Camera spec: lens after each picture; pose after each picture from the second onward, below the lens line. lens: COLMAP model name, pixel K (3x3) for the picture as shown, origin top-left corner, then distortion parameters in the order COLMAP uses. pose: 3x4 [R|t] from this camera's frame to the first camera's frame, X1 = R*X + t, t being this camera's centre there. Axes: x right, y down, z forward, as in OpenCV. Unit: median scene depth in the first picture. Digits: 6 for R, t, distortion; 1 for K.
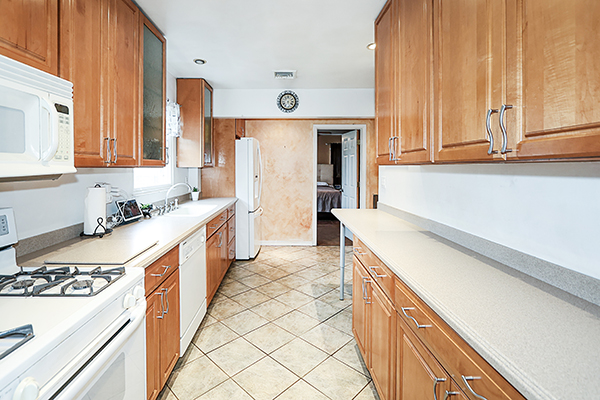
lens RADIAL K [[285.0, 0, 270.8], [0, 285.0, 154.6], [0, 0, 1]] dist [-0.008020, 0.002307]
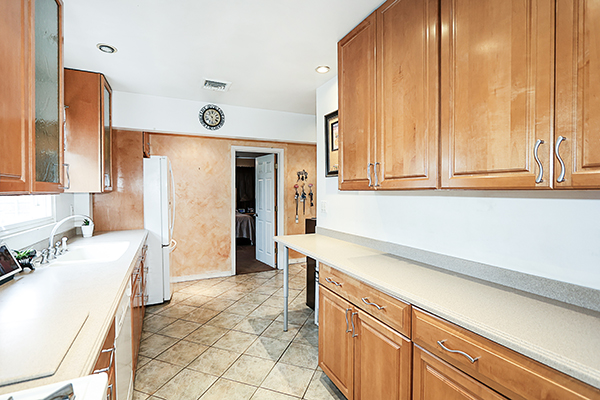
lens RADIAL K [[285.0, 0, 285.0], [0, 285.0, 183.4], [0, 0, 1]] dist [-0.008020, 0.002307]
pose [[0.900843, 0.009226, 0.434047, -0.153435], [-0.017978, 0.999709, 0.016062, 0.000284], [-0.433773, -0.022273, 0.900747, 0.136446]]
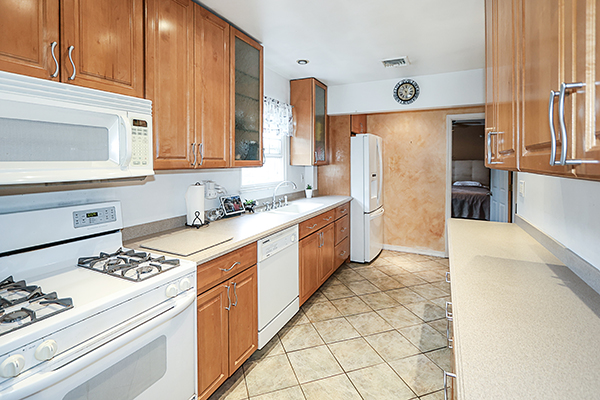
lens RADIAL K [[285.0, 0, 296.5], [0, 285.0, 151.5], [0, 0, 1]] dist [-0.008020, 0.002307]
pose [[0.907683, -0.013717, -0.419432, 0.155616], [0.017238, 0.999841, 0.004606, -0.012966], [0.419302, -0.011411, 0.907775, 0.066979]]
